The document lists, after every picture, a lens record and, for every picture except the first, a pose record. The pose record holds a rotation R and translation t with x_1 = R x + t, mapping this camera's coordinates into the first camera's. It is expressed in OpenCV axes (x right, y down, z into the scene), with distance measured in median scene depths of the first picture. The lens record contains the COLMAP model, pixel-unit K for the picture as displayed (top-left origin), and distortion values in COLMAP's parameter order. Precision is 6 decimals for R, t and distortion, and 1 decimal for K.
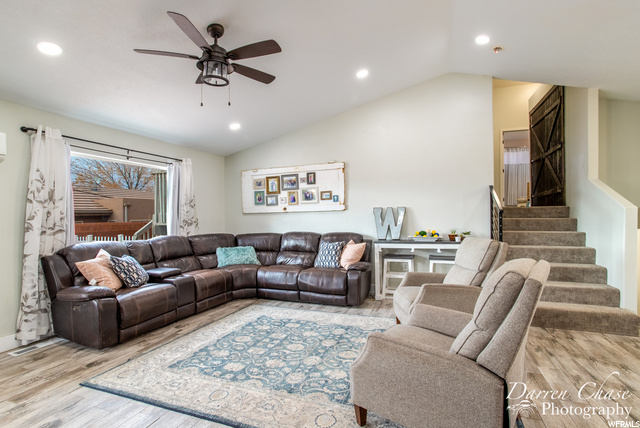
lens RADIAL K [[315.7, 0, 326.9], [0, 315.7, 218.3], [0, 0, 1]] dist [-0.056866, 0.035965]
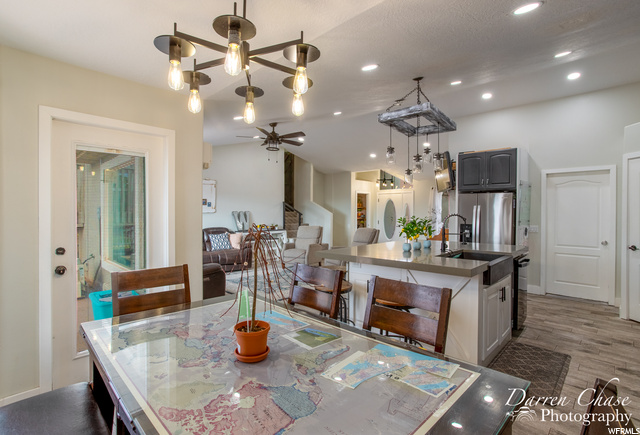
lens RADIAL K [[321.6, 0, 317.2], [0, 321.6, 215.1], [0, 0, 1]] dist [-0.039286, 0.030375]
pose [[0.412570, 0.005015, 0.910912, -1.267576], [0.004372, 0.999962, -0.007485, 0.000011], [-0.910915, 0.007071, 0.412533, -0.071070]]
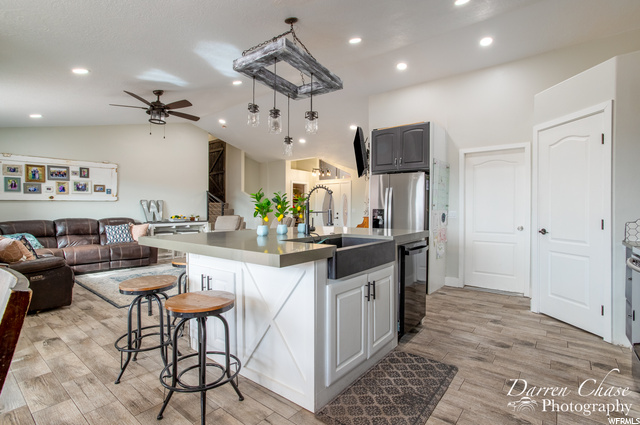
lens RADIAL K [[312.7, 0, 317.0], [0, 312.7, 211.4], [0, 0, 1]] dist [-0.034111, 0.023897]
pose [[0.321618, 0.006776, 0.946845, -1.002242], [0.007458, 0.999925, -0.009689, 0.040697], [-0.946840, 0.010178, 0.321544, -0.218554]]
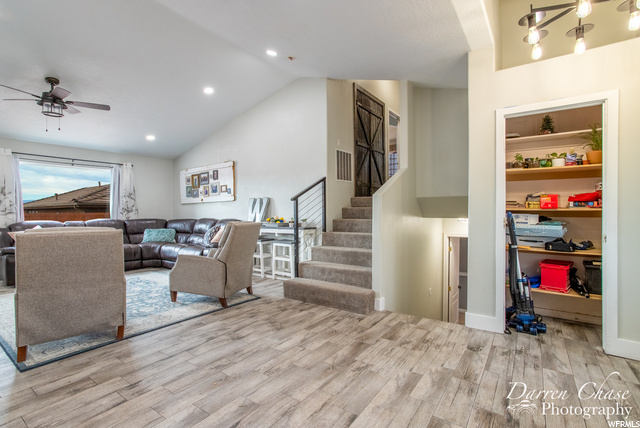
lens RADIAL K [[307.4, 0, 320.0], [0, 307.4, 214.0], [0, 0, 1]] dist [-0.002848, 0.000081]
pose [[0.959895, 0.010108, -0.280177, 0.796468], [-0.008445, 0.999939, 0.007142, 0.016227], [0.280232, -0.004490, 0.959922, -0.050195]]
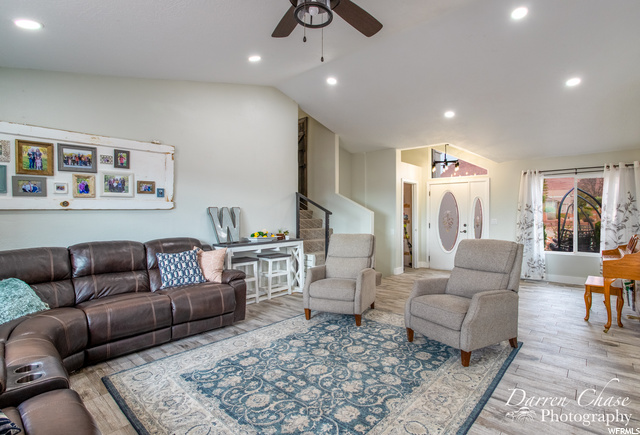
lens RADIAL K [[321.6, 0, 317.2], [0, 321.6, 215.1], [0, 0, 1]] dist [-0.039286, 0.030375]
pose [[0.376531, 0.009624, 0.926354, -0.595270], [0.006280, 0.999897, -0.012941, 0.001244], [-0.926383, 0.010690, 0.376432, 0.436599]]
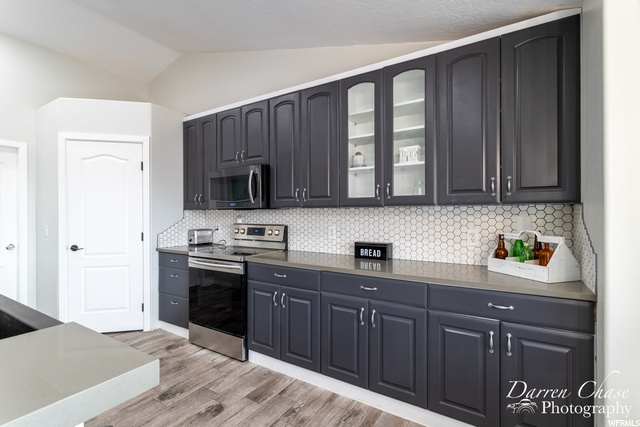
lens RADIAL K [[312.7, 0, 317.0], [0, 312.7, 212.4], [0, 0, 1]] dist [-0.034111, 0.023897]
pose [[-0.978541, 0.011705, 0.205719, -0.811638], [0.013985, 0.999856, 0.009634, 0.007151], [-0.205577, 0.012305, -0.978564, 0.070113]]
